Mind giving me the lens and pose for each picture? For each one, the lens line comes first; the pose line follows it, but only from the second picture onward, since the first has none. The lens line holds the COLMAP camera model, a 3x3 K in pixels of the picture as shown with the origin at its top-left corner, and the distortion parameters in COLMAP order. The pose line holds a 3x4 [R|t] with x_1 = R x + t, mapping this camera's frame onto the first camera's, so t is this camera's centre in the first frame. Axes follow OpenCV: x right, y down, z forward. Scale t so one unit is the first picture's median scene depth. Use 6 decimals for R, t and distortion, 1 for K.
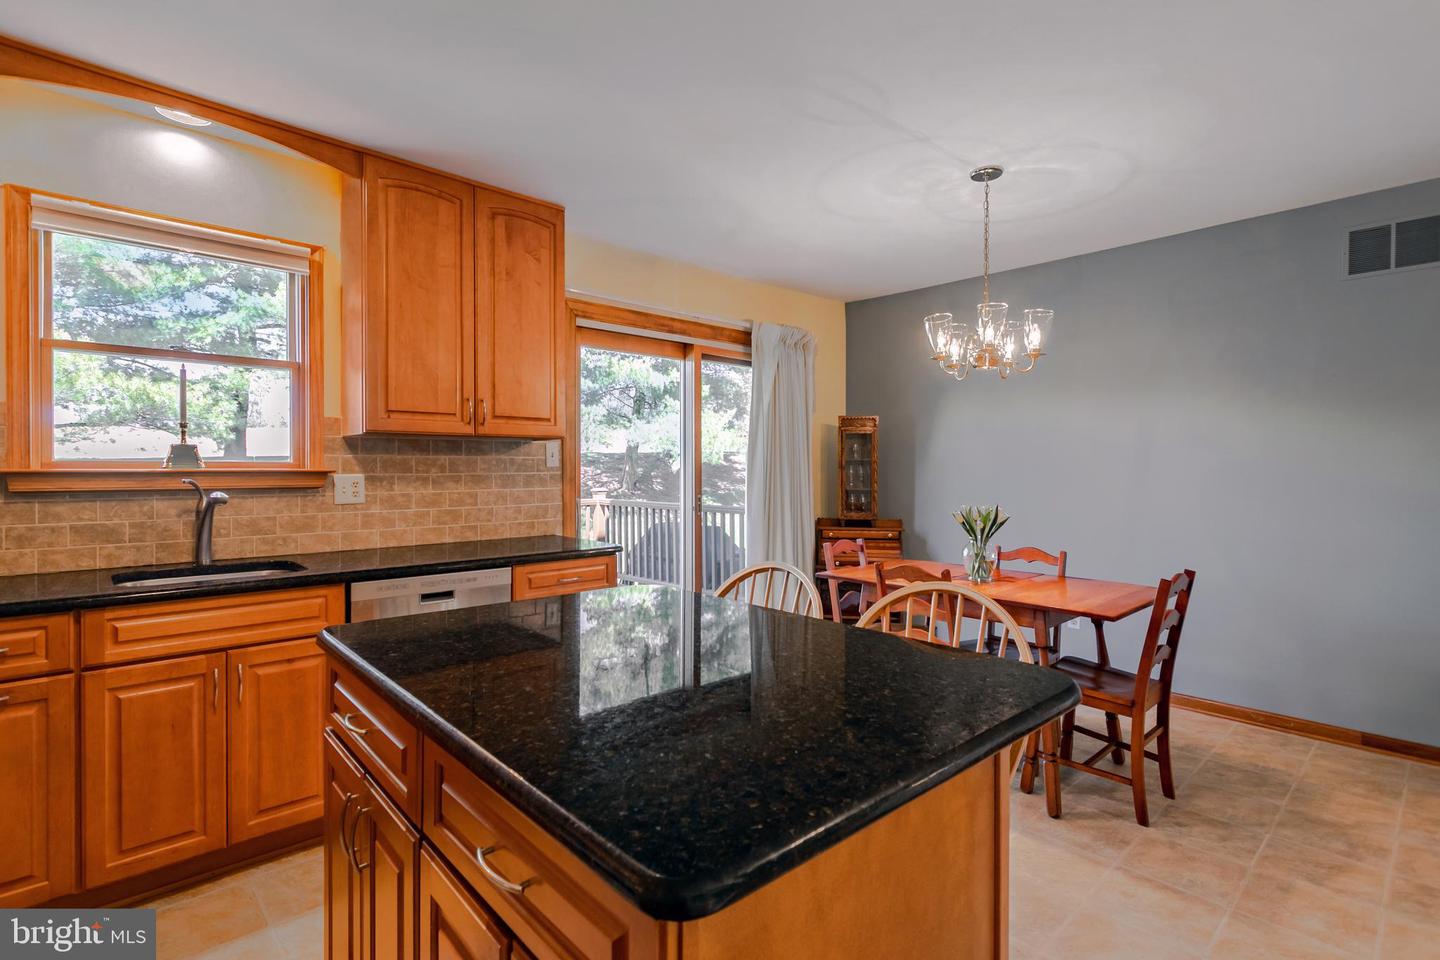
lens RADIAL K [[720.1, 0, 650.8], [0, 720.1, 474.4], [0, 0, 1]] dist [0.000077, 0.000052]
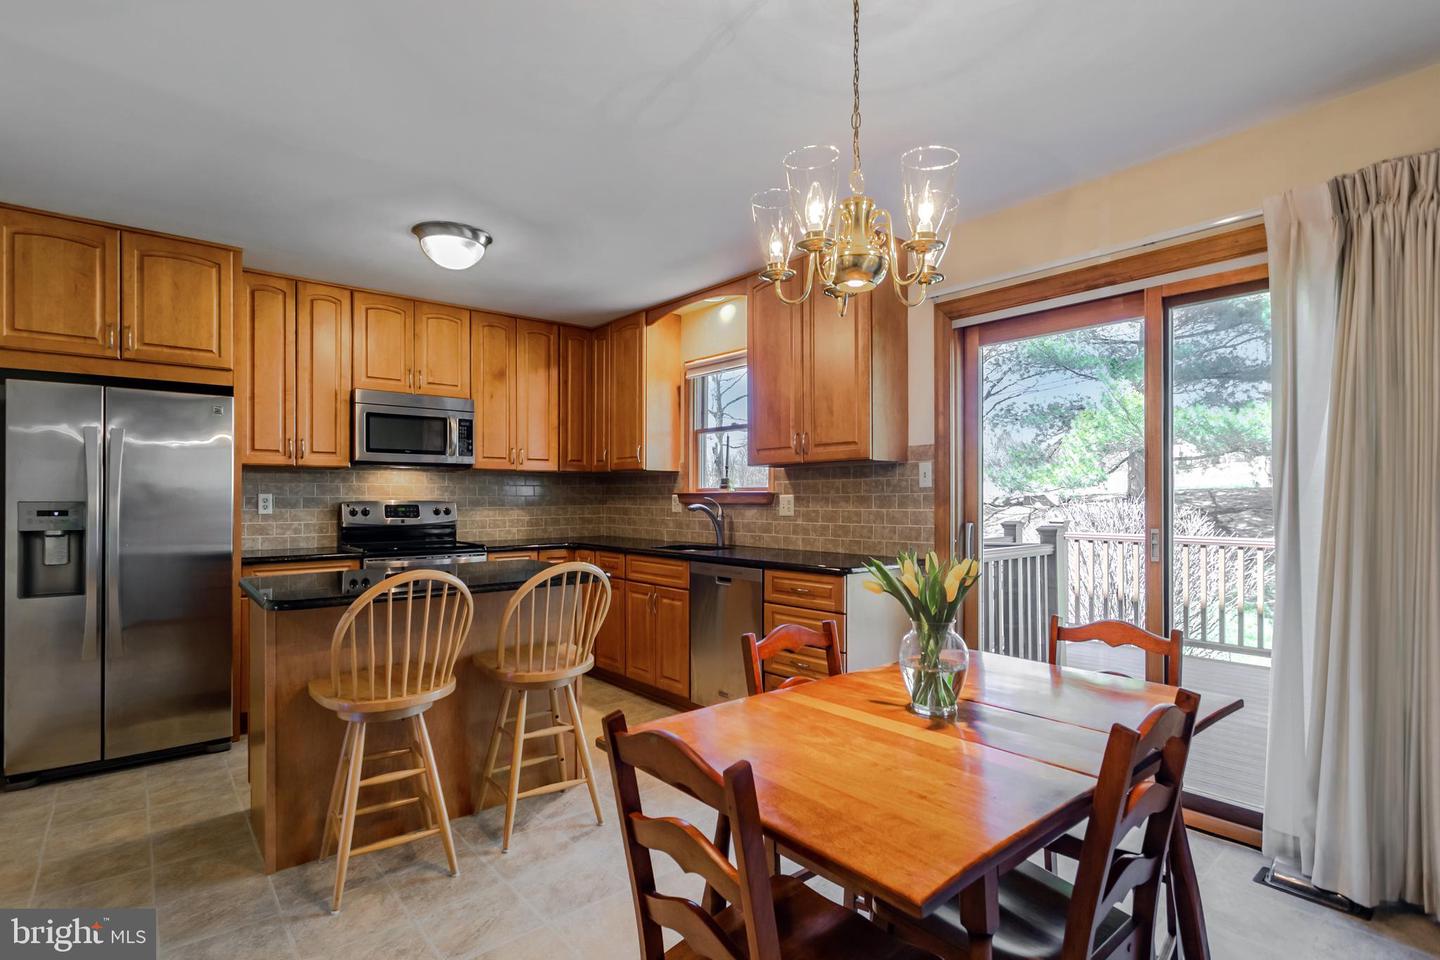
lens RADIAL K [[719.6, 0, 722.0], [0, 719.6, 497.1], [0, 0, 1]] dist [0.003036, 0.000272]
pose [[-0.036286, -0.002731, -0.999338, 0.975323], [-0.008529, 0.999961, -0.002423, 0.008137], [0.999305, 0.008436, -0.036307, 0.908110]]
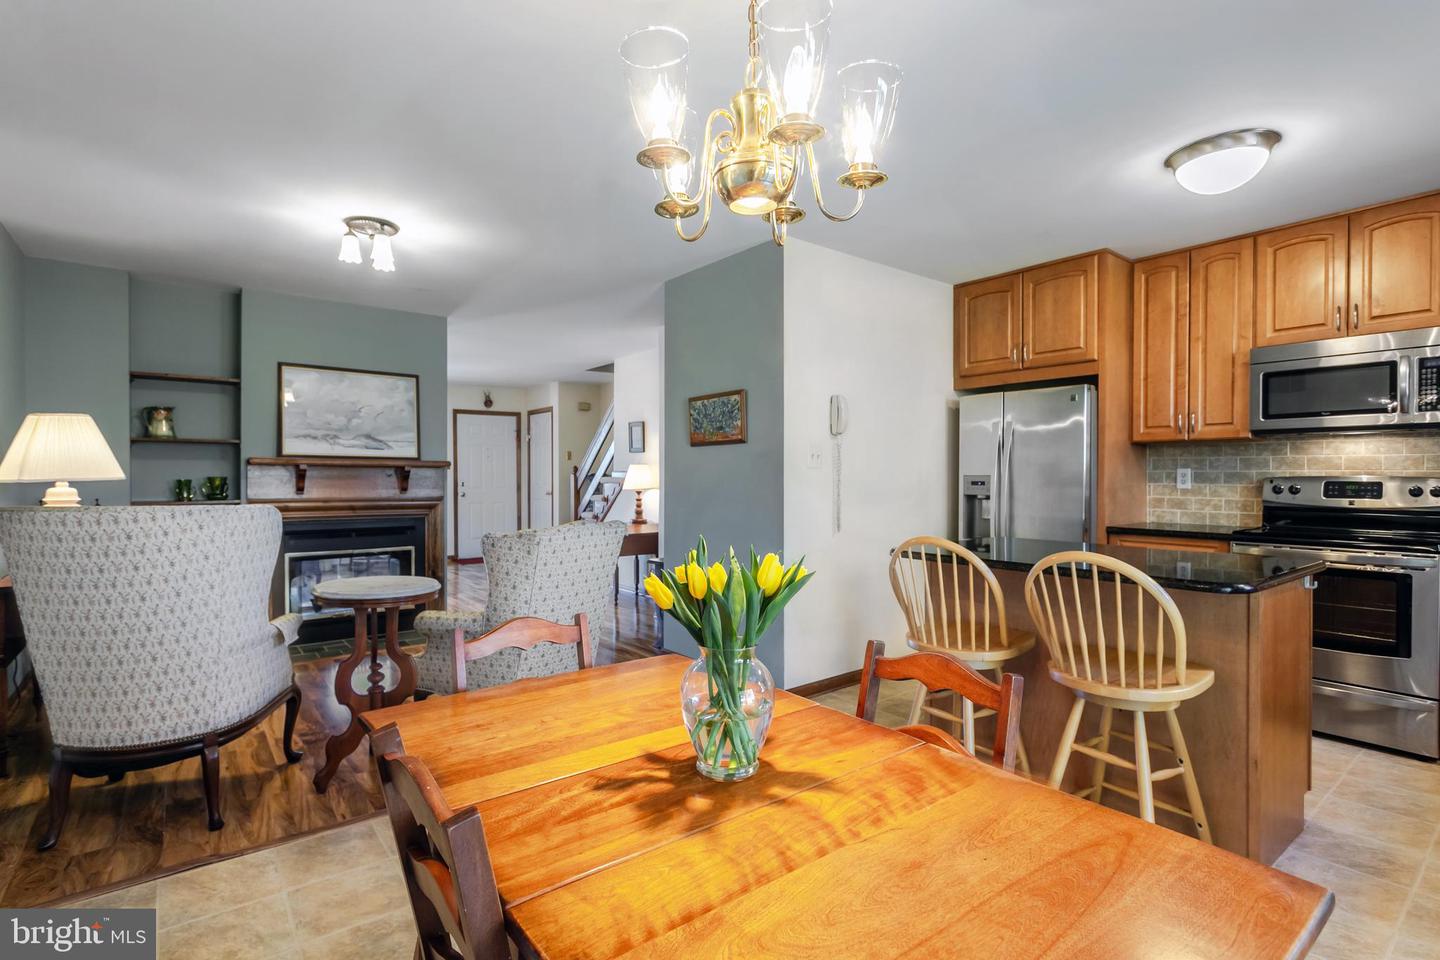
lens RADIAL K [[670.0, 0, 697.0], [0, 670.0, 479.8], [0, 0, 1]] dist [0.001622, 0.000406]
pose [[-0.996292, -0.001934, 0.086020, 0.418139], [-0.000513, 0.999863, 0.016538, 0.006151], [-0.086040, 0.016432, -0.996156, 1.399270]]
